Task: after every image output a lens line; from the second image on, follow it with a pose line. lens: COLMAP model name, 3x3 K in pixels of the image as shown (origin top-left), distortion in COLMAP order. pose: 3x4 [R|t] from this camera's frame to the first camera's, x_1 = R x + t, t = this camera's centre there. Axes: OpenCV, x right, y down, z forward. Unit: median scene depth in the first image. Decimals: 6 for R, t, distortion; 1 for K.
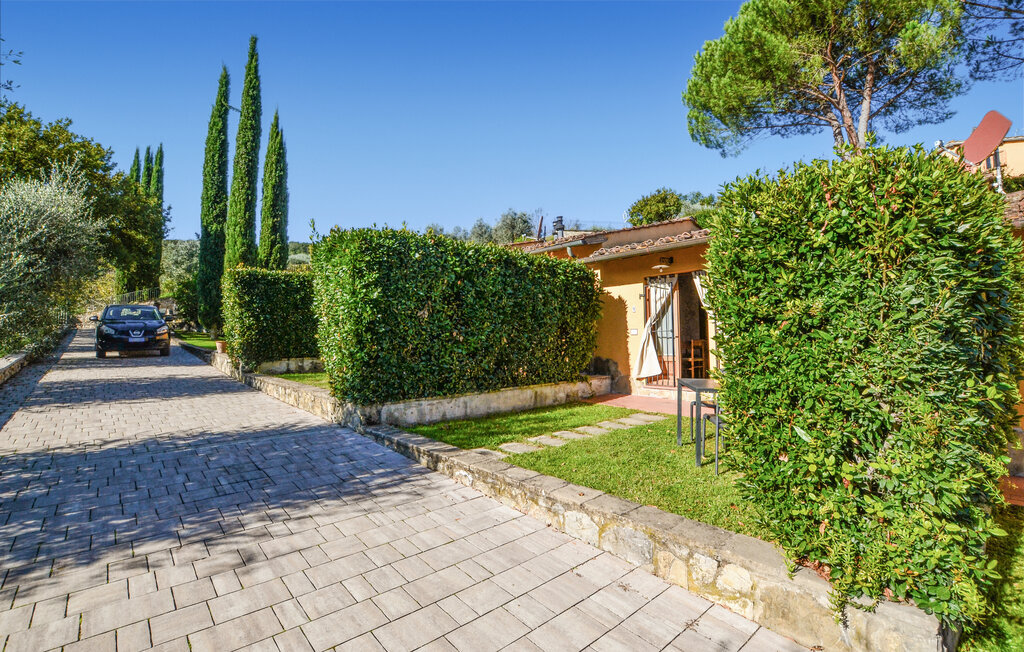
lens RADIAL K [[442.0, 0, 538.9], [0, 442.0, 327.4], [0, 0, 1]] dist [-0.041480, 0.007872]
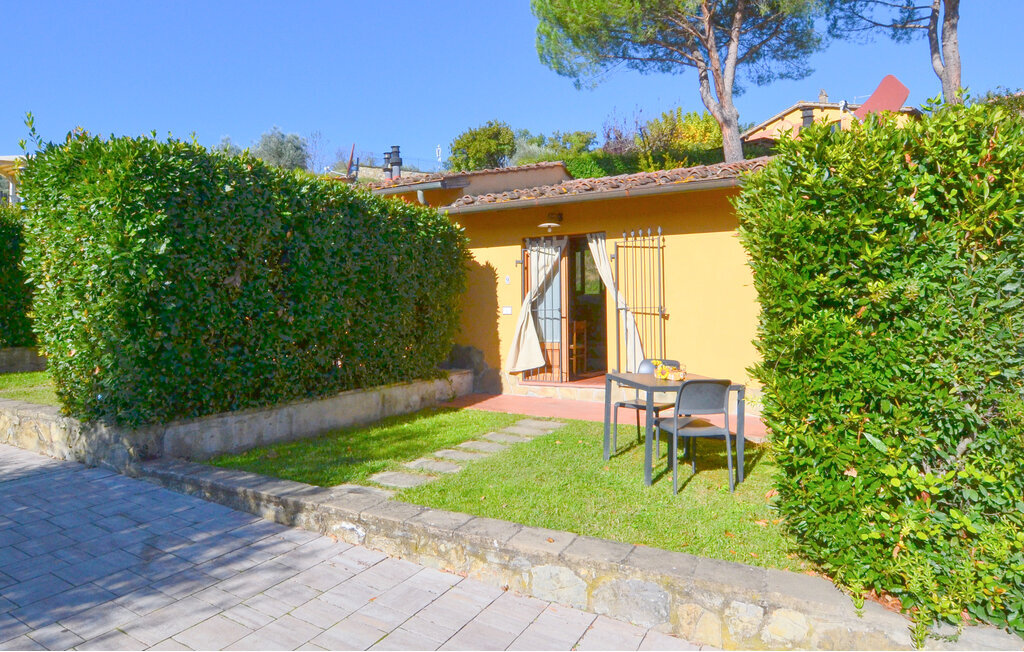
lens RADIAL K [[594.2, 0, 508.7], [0, 594.2, 317.6], [0, 0, 1]] dist [-0.041659, 0.010991]
pose [[0.947332, 0.004732, 0.320219, -0.161758], [-0.013471, 0.999595, 0.025079, -0.004645], [-0.319971, -0.028072, 0.947011, 0.066325]]
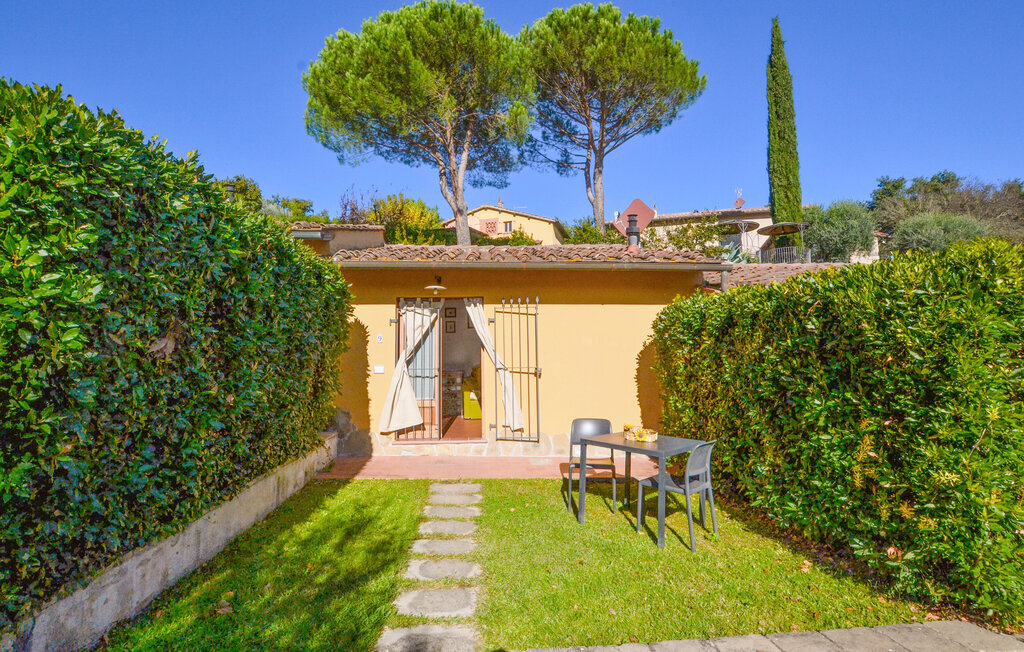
lens RADIAL K [[482.0, 0, 512.0], [0, 482.0, 326.0], [0, 0, 1]] dist [-0.027306, 0.000778]
pose [[0.638422, 0.057238, 0.767556, -0.406162], [-0.021878, 0.998178, -0.056239, -0.033035], [-0.769376, 0.019112, 0.638511, 0.478077]]
